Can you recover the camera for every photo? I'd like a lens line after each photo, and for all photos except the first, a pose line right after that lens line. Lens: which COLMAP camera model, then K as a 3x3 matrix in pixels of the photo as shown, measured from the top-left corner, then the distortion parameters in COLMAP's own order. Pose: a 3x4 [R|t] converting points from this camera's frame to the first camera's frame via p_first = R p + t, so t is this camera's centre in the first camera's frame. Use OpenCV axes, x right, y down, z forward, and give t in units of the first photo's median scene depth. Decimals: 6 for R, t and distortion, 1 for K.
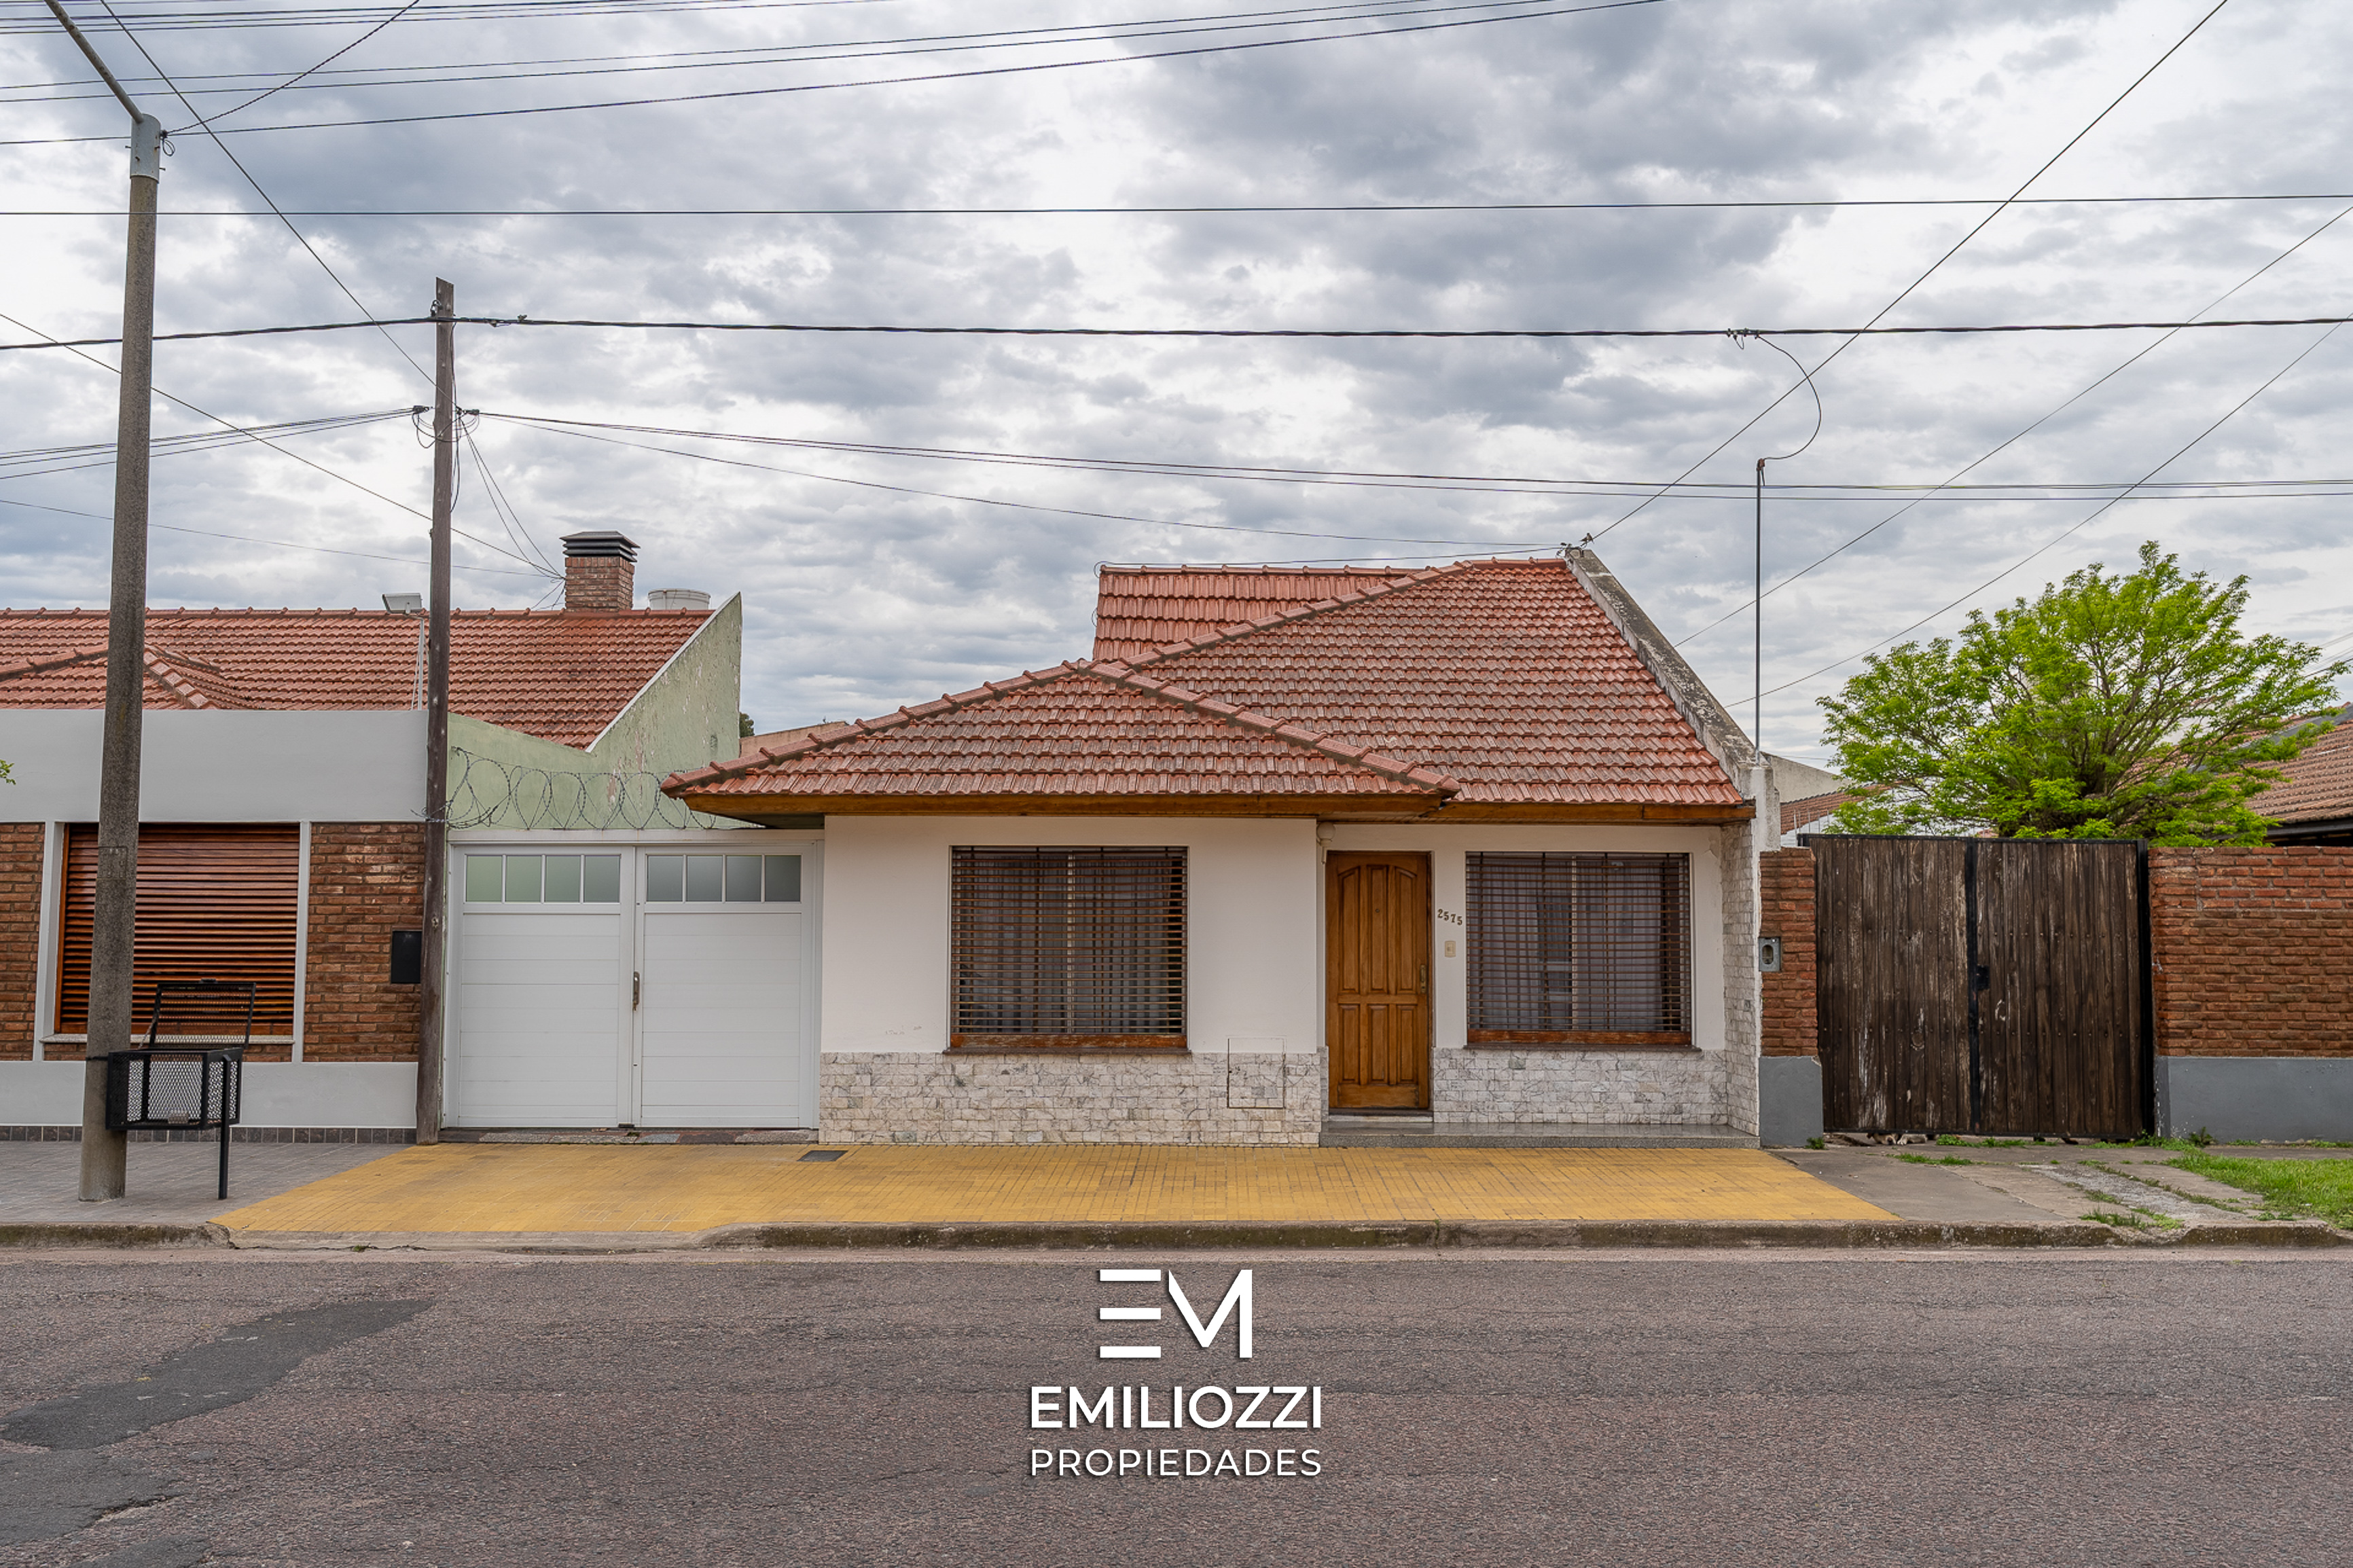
lens RADIAL K [[1749.8, 0, 1229.3], [0, 1749.8, 877.1], [0, 0, 1]] dist [0.000936, -0.002221]
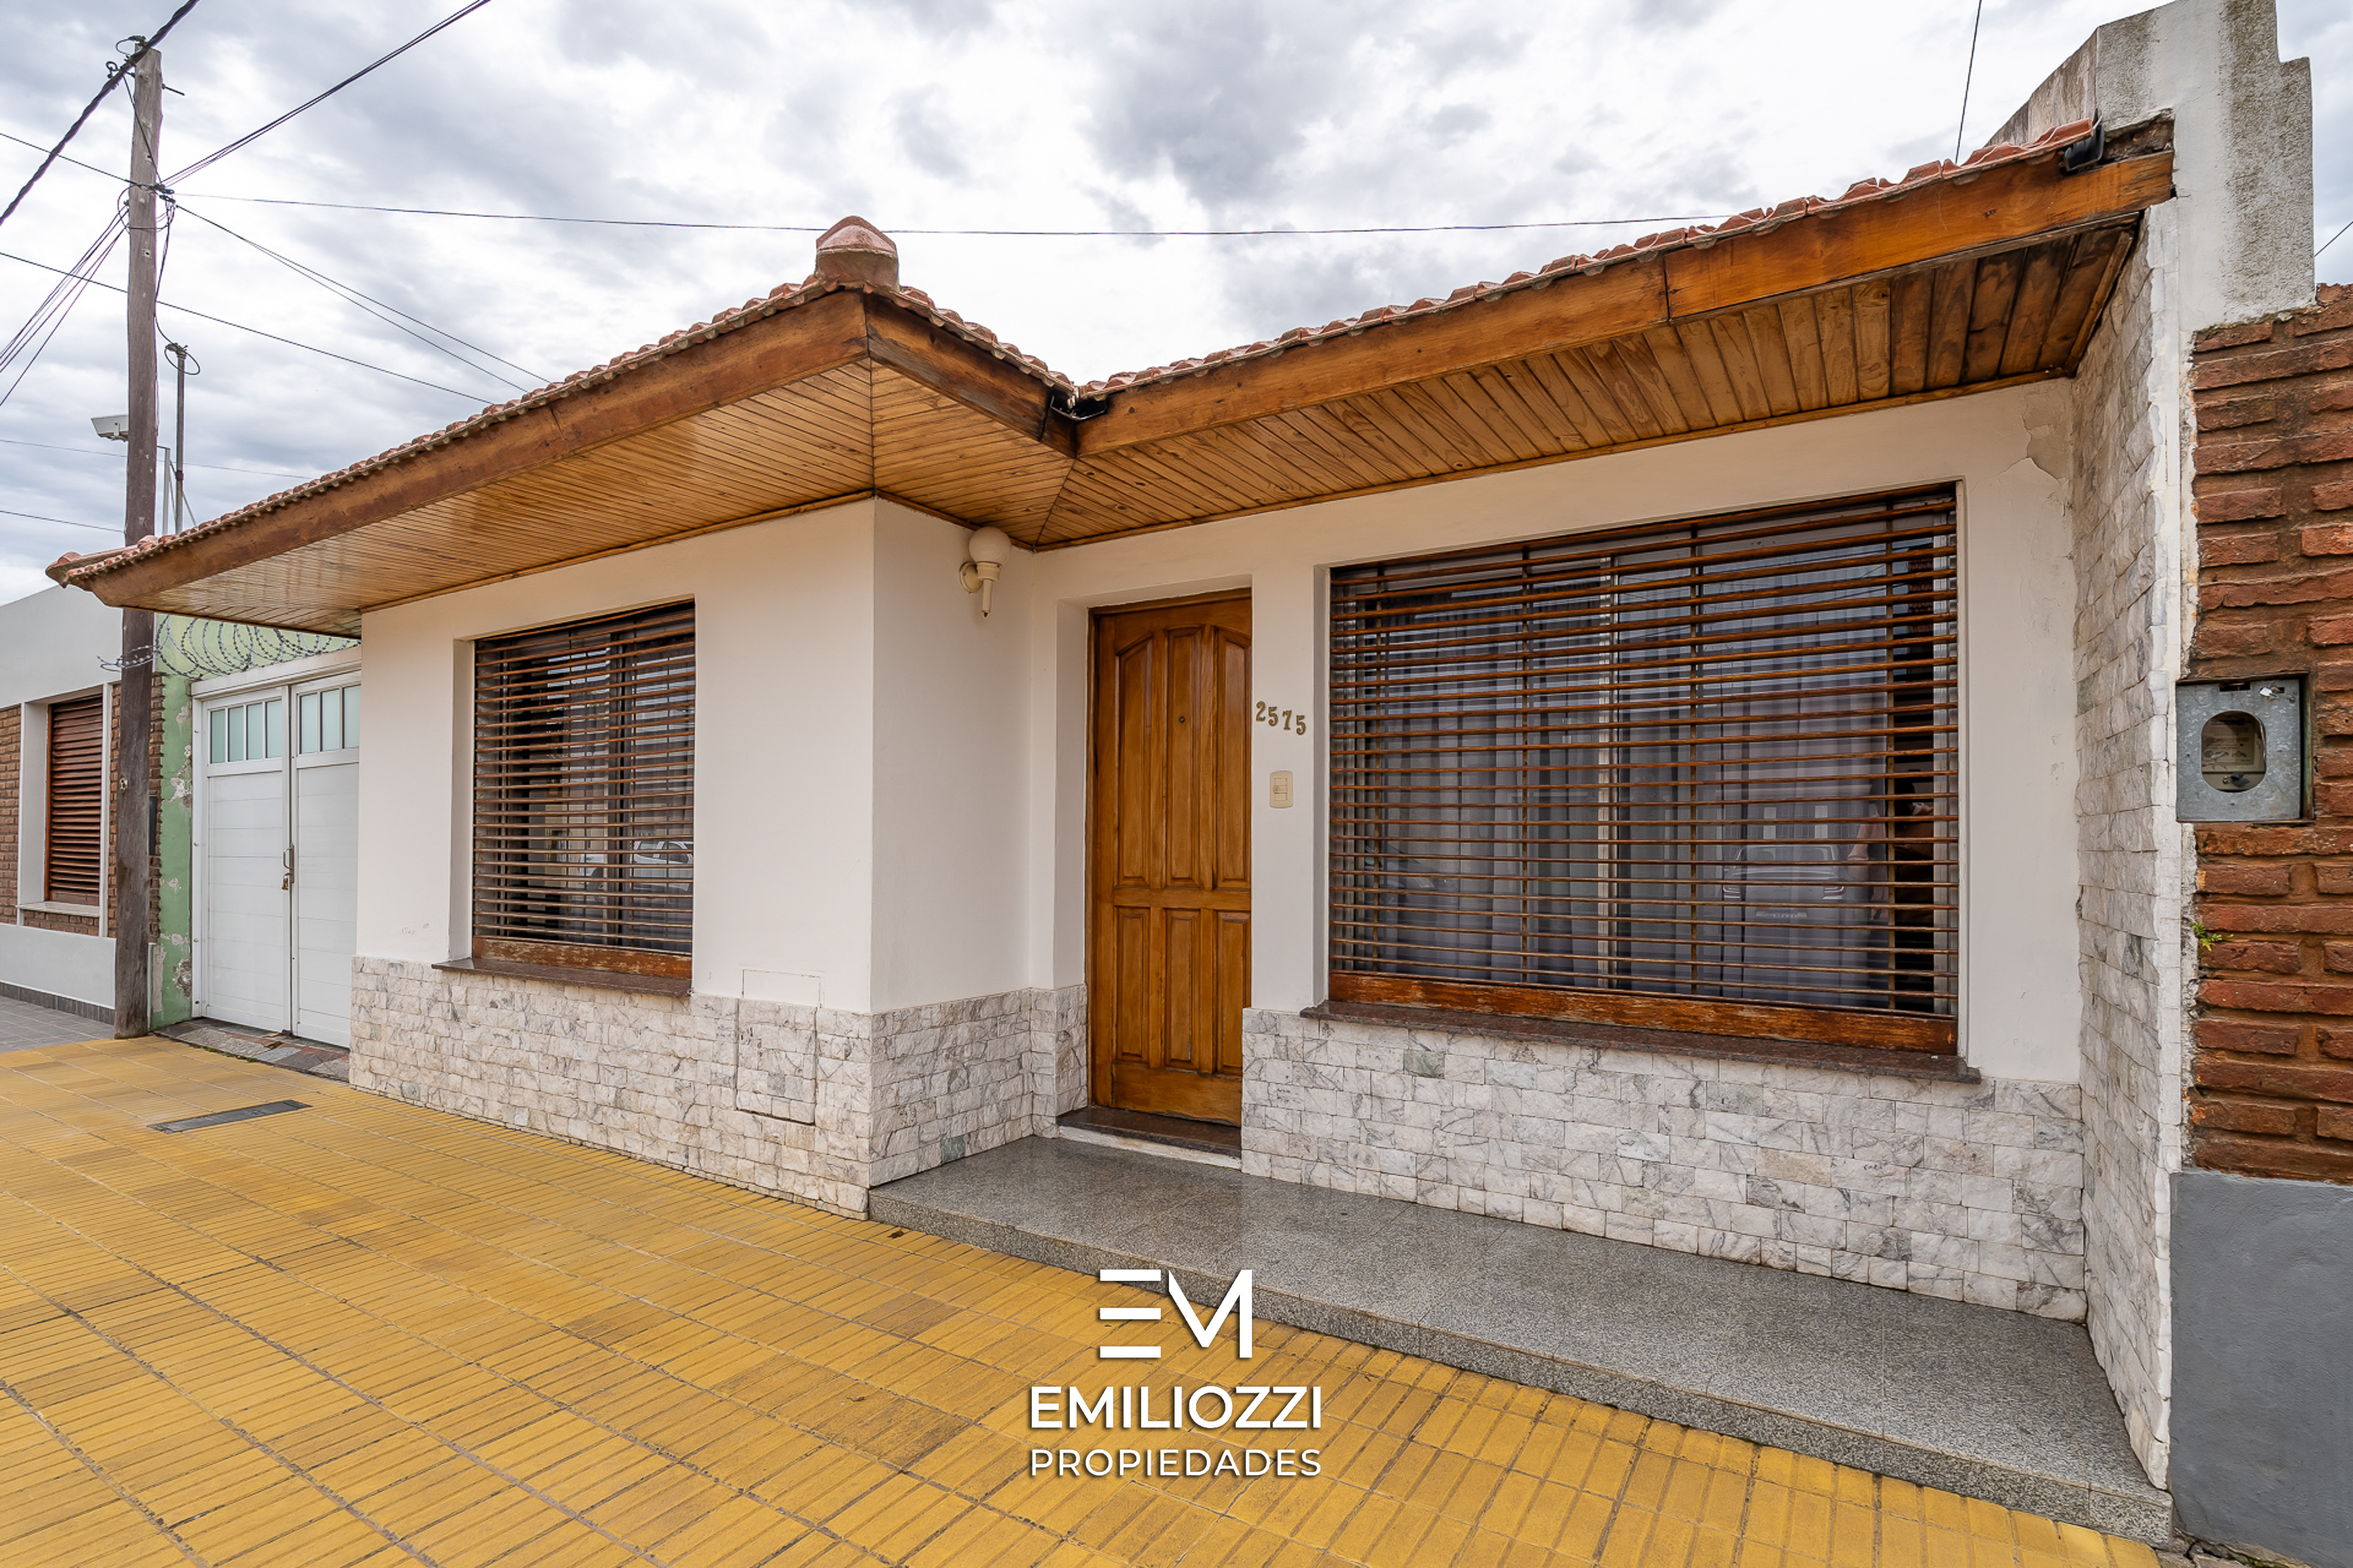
lens RADIAL K [[1070.8, 0, 1174.3], [0, 1070.8, 847.9], [0, 0, 1]] dist [-0.003573, 0.000085]
pose [[0.847168, -0.001388, -0.531323, 0.262599], [0.017100, 0.999550, 0.024654, 0.051447], [0.531049, -0.029971, 0.846811, 0.797627]]
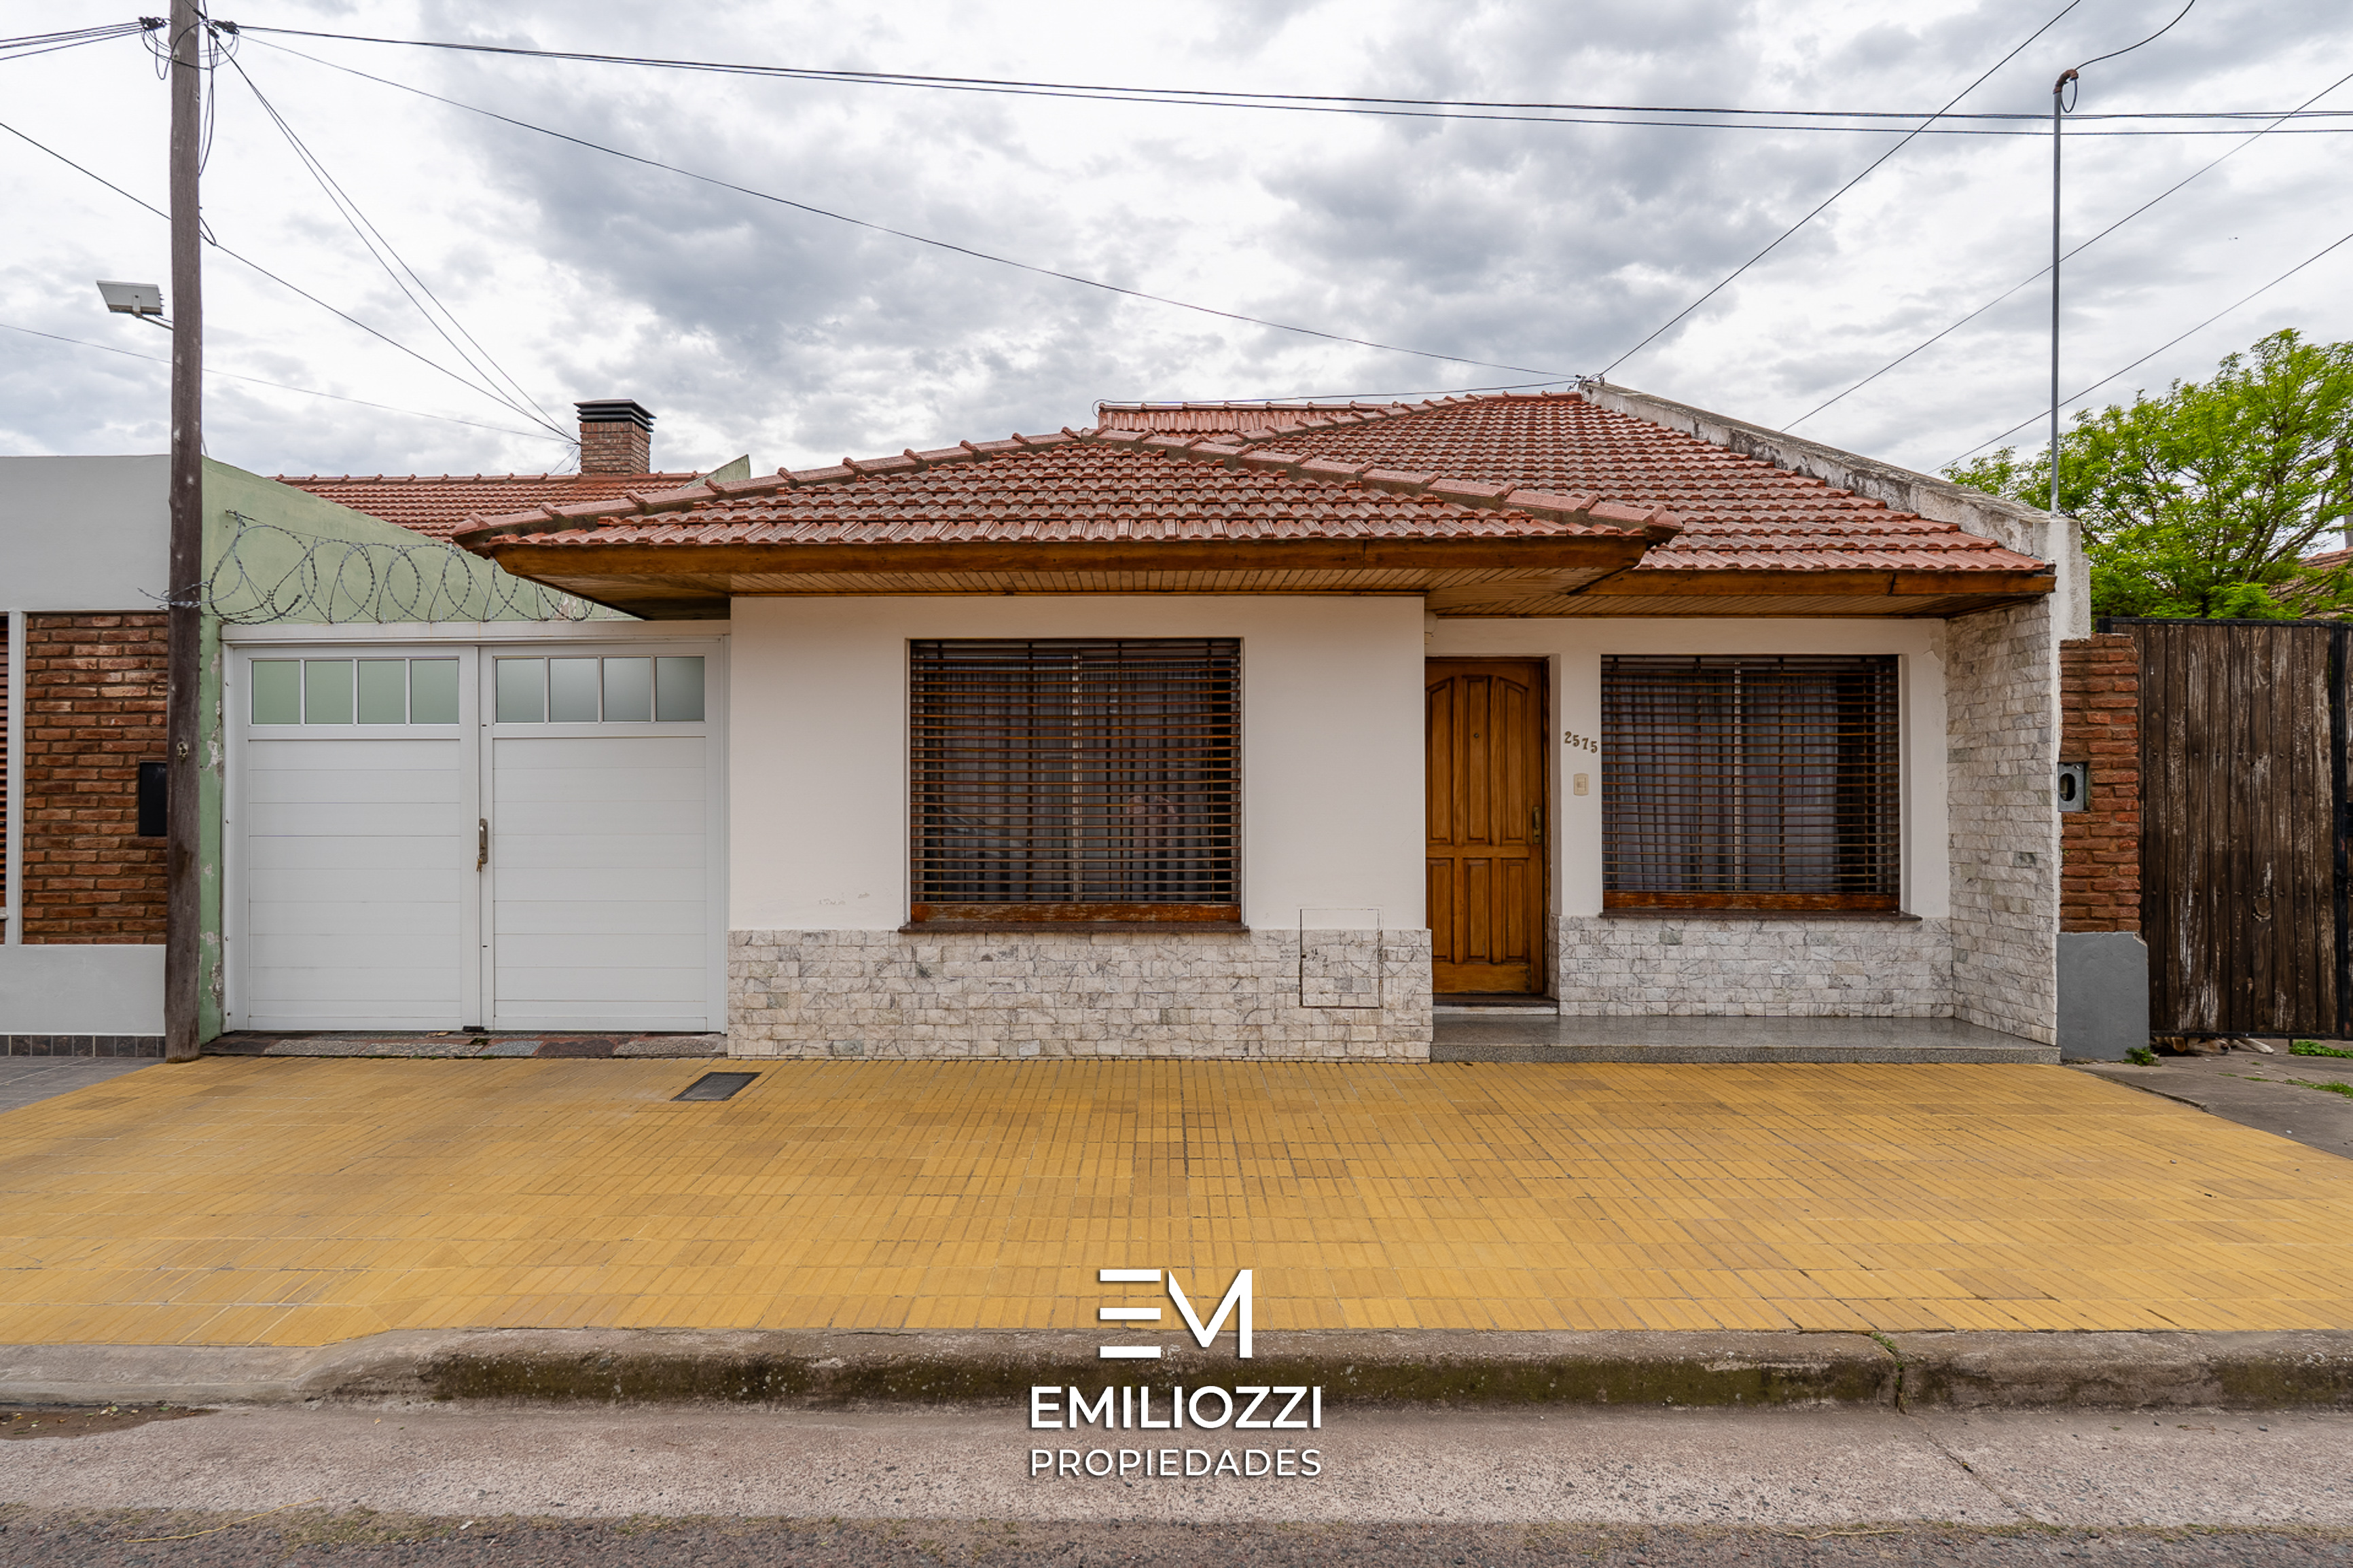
lens RADIAL K [[1187.6, 0, 1134.6], [0, 1187.6, 801.3], [0, 0, 1]] dist [-0.001755, 0.000407]
pose [[0.999444, -0.004659, -0.033000, -0.050947], [0.005755, 0.999432, 0.033198, 0.031890], [0.032827, -0.033369, 0.998904, 0.512802]]
